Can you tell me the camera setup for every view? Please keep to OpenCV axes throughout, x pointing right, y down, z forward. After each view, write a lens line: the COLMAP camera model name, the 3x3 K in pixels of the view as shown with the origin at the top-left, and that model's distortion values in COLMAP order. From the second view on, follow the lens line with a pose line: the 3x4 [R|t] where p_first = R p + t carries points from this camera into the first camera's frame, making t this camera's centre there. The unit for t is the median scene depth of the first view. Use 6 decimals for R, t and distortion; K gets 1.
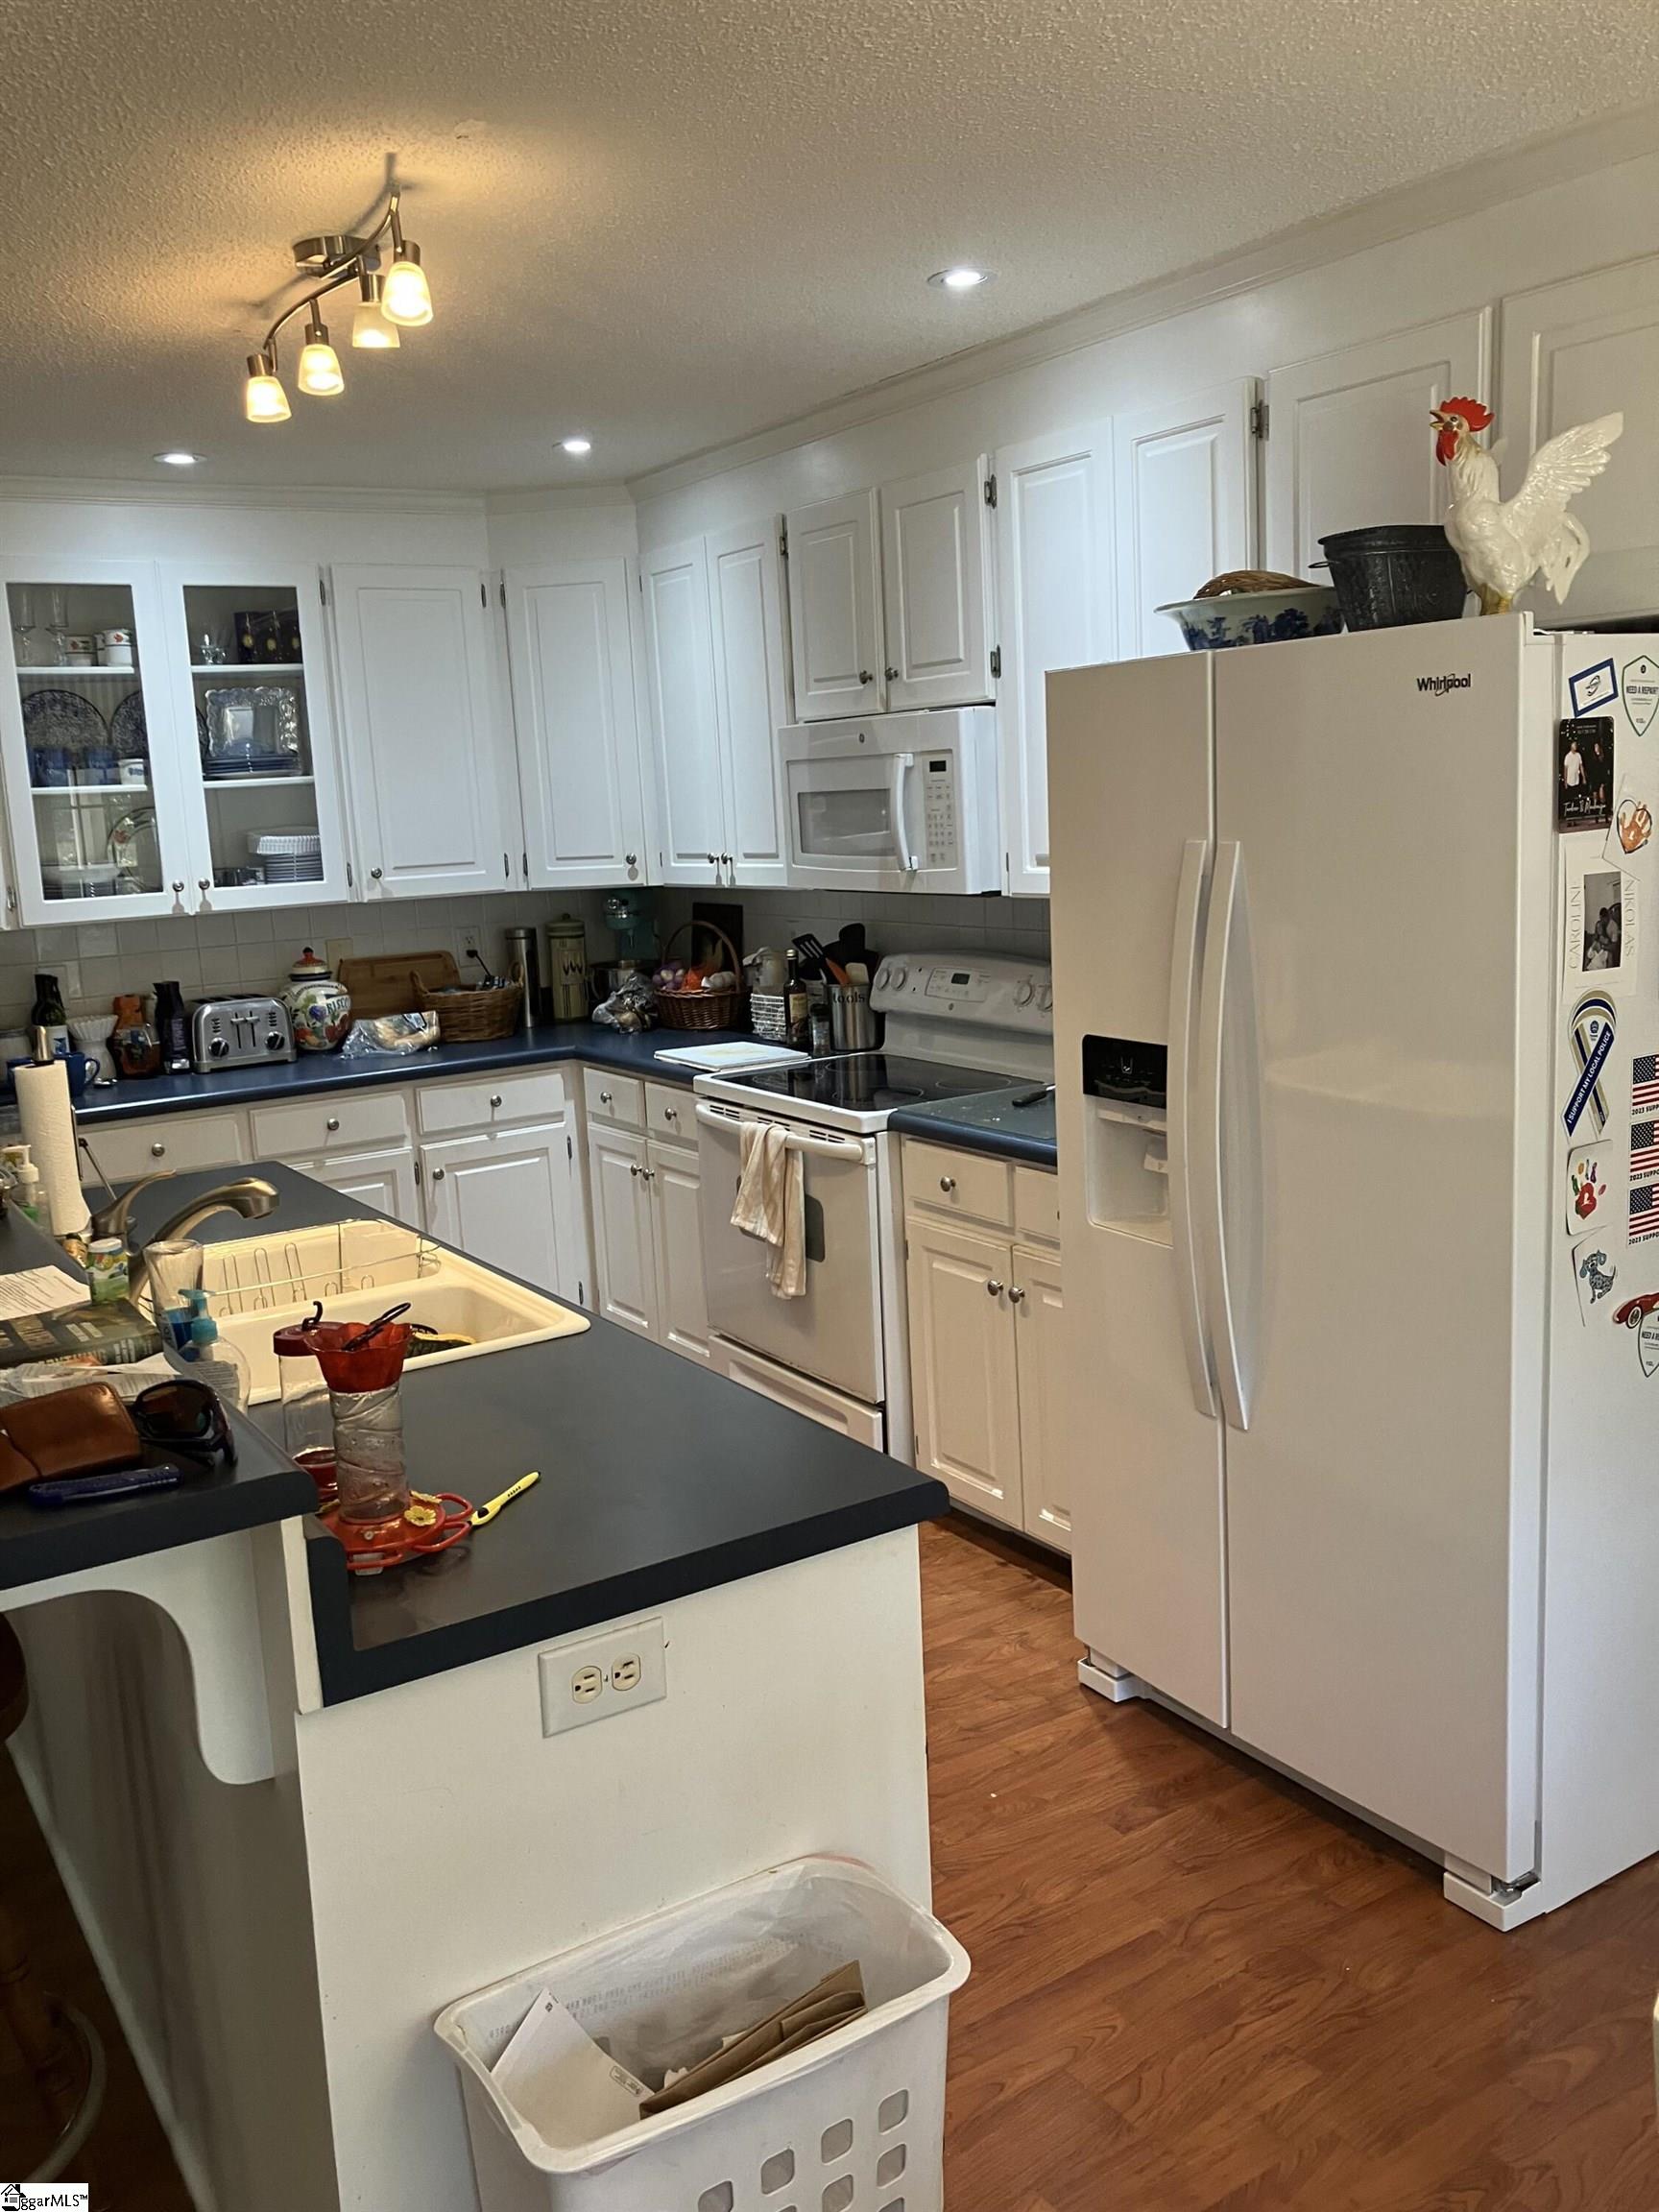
lens RADIAL K [[1836.2, 0, 826.4], [0, 1836.2, 1141.3], [0, 0, 1]] dist [0.023836, -0.014818]
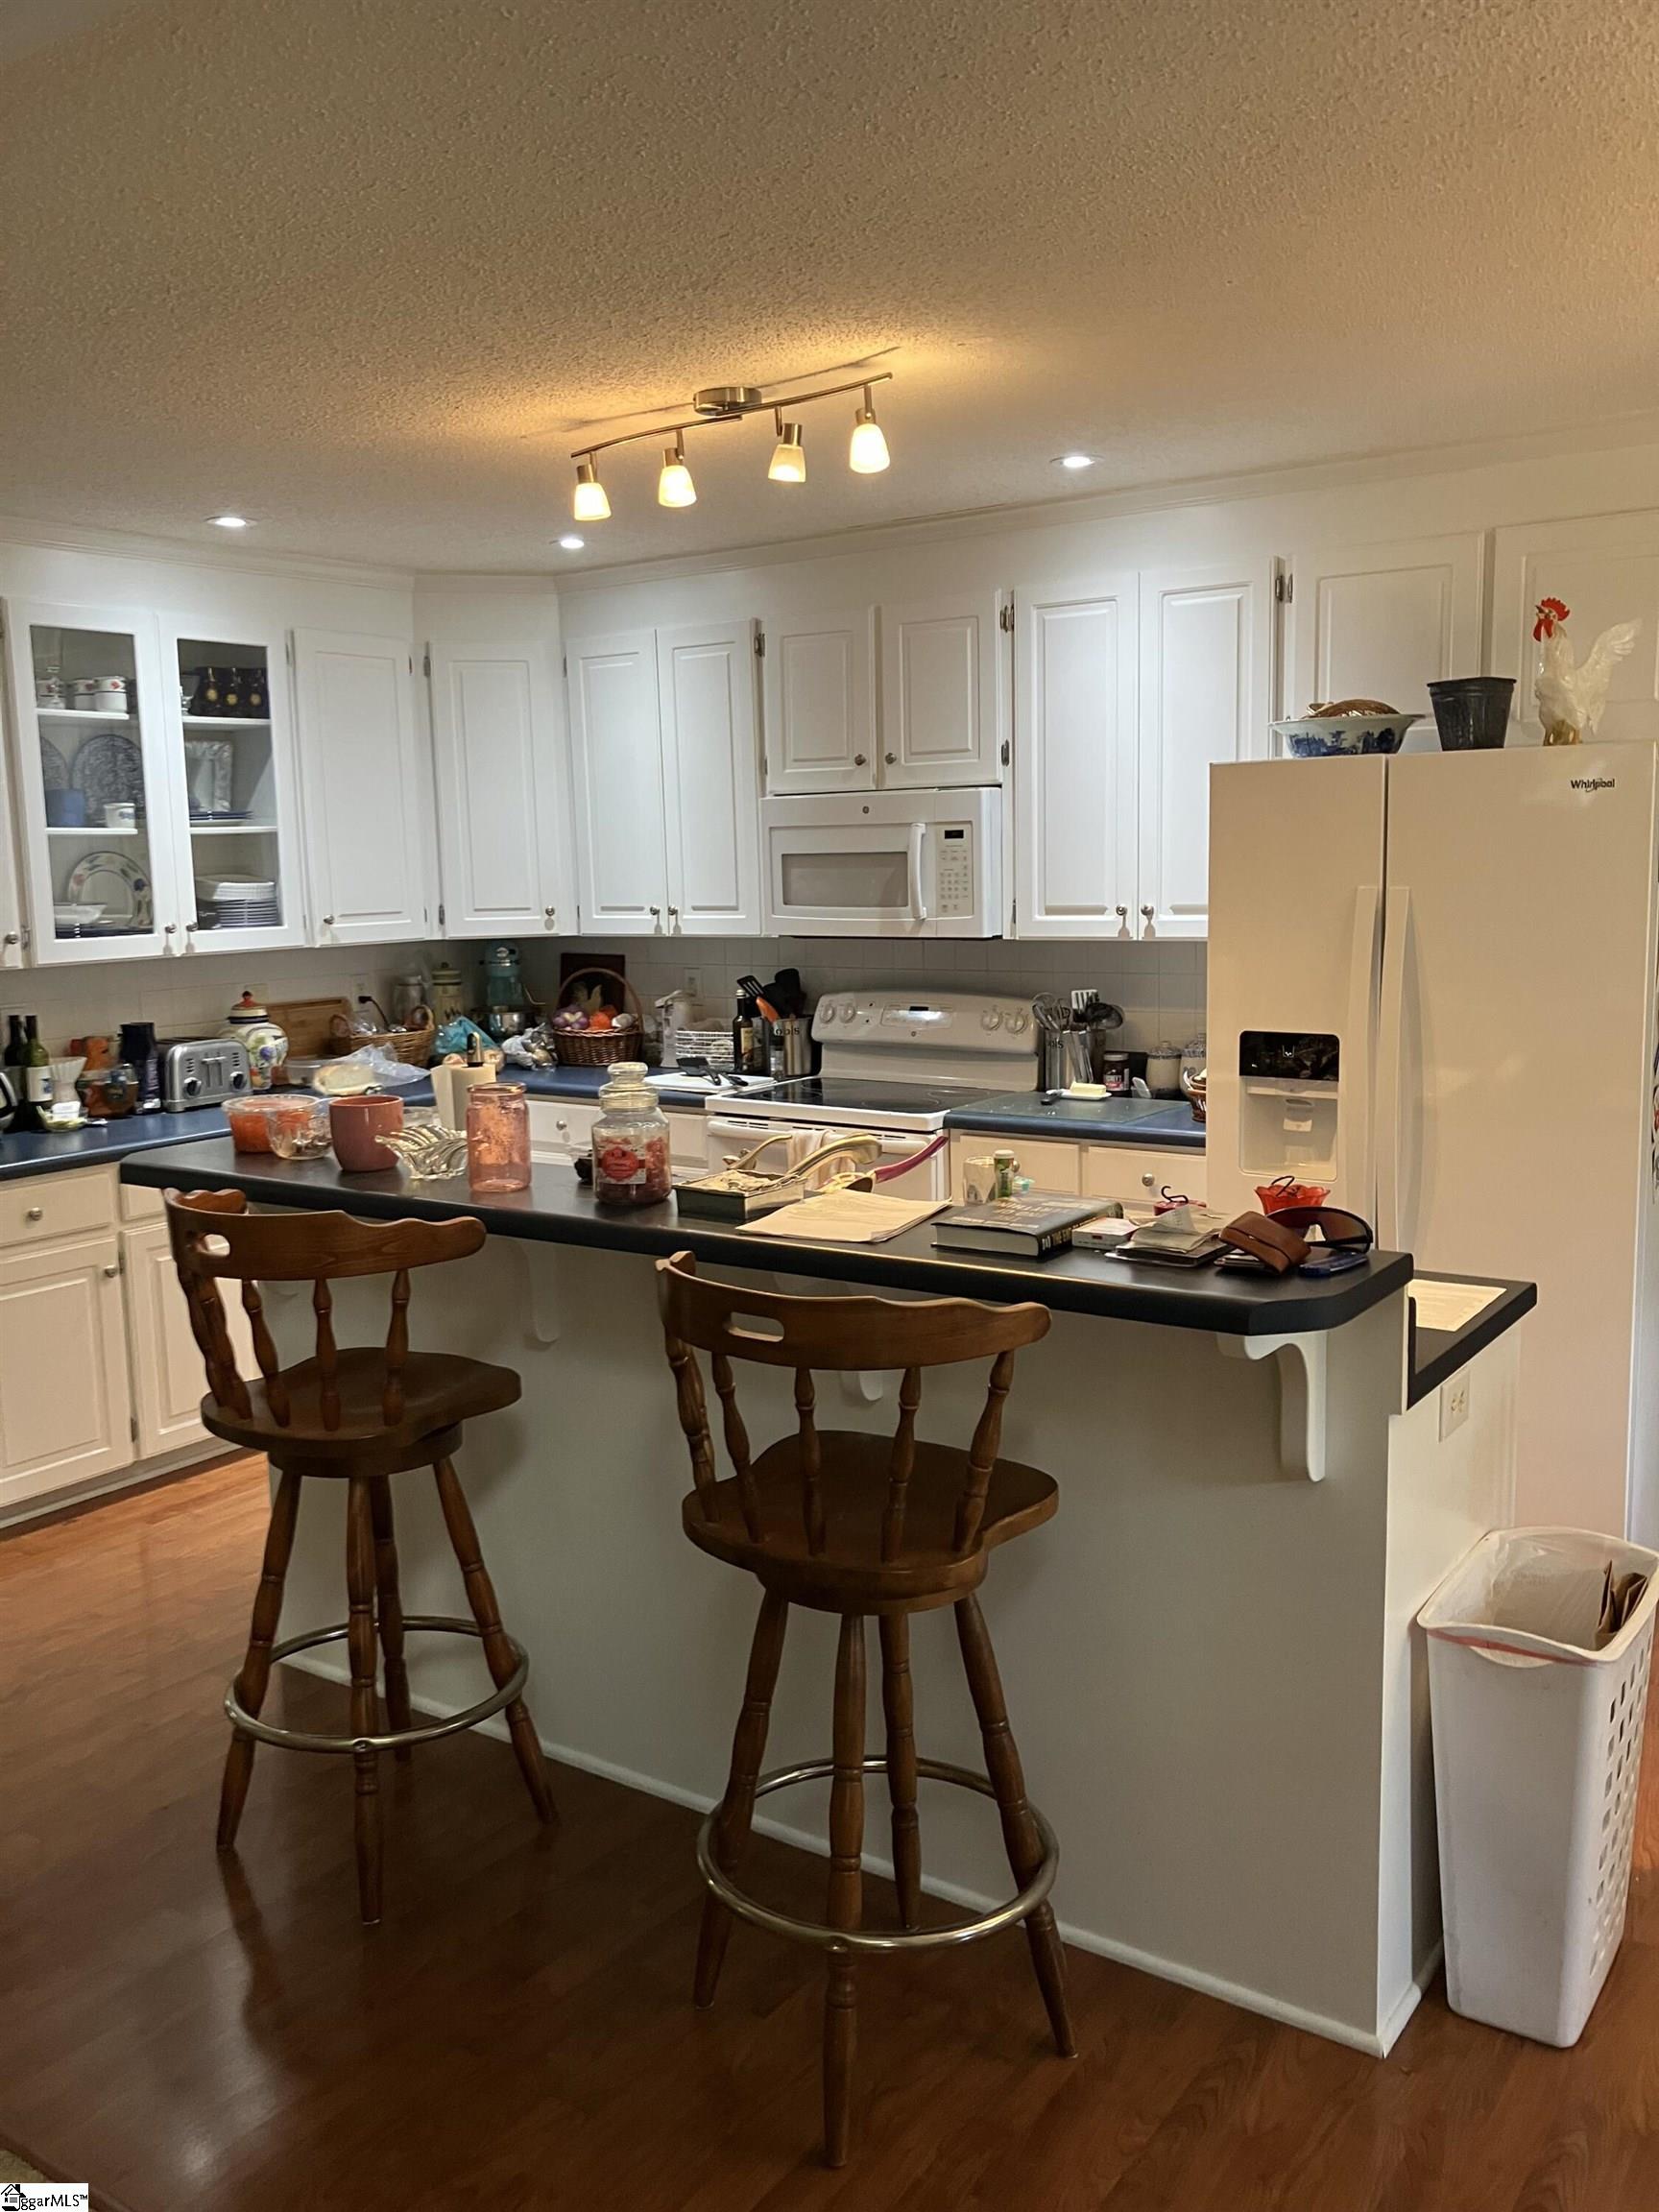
lens RADIAL K [[1836.2, 0, 815.1], [0, 1836.2, 1158.5], [0, 0, 1]] dist [0.023836, -0.014818]
pose [[0.922319, -0.035592, 0.384786, -0.447904], [0.049982, 0.998373, -0.027457, 0.037526], [-0.383183, 0.044557, 0.922597, -0.081236]]
